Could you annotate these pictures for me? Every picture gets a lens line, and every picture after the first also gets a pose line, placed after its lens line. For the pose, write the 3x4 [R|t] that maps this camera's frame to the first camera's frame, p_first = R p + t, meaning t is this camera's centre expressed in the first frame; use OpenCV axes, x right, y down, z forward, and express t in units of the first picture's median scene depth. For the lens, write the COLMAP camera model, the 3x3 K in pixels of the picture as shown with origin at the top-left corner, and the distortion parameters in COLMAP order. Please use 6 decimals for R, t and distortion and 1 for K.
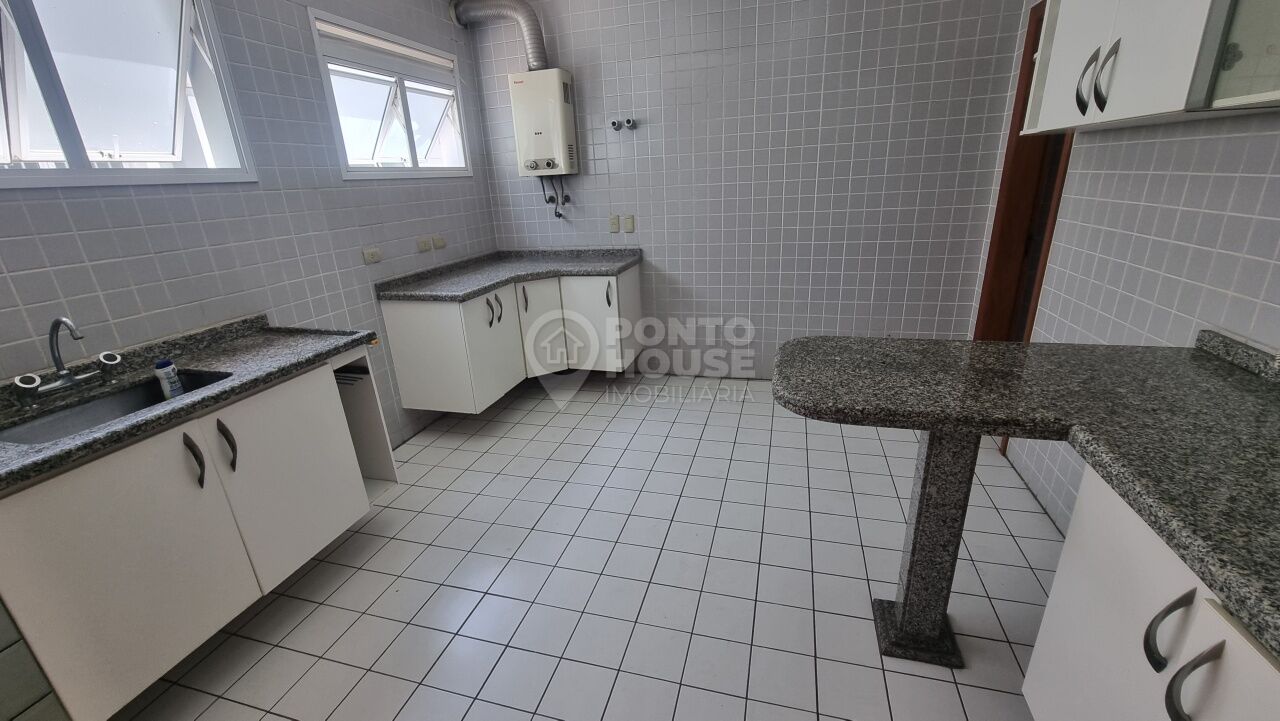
lens RADIAL K [[528.9, 0, 631.0], [0, 528.9, 367.8], [0, 0, 1]] dist [-0.003392, -0.000419]
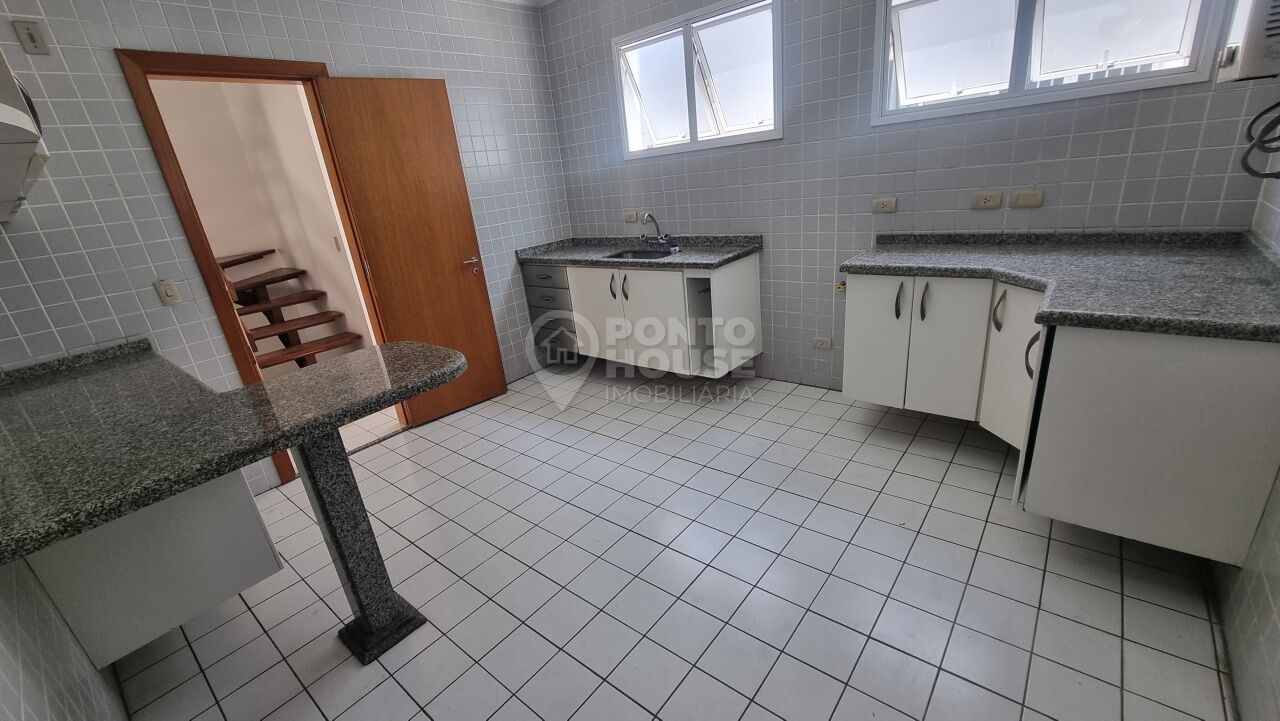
lens RADIAL K [[528.9, 0, 631.0], [0, 528.9, 367.8], [0, 0, 1]] dist [-0.003392, -0.000419]
pose [[-0.395892, 0.409253, -0.822059, 0.760960], [-0.183362, 0.841942, 0.507457, -0.457208], [0.899804, 0.351633, -0.258277, 1.166610]]
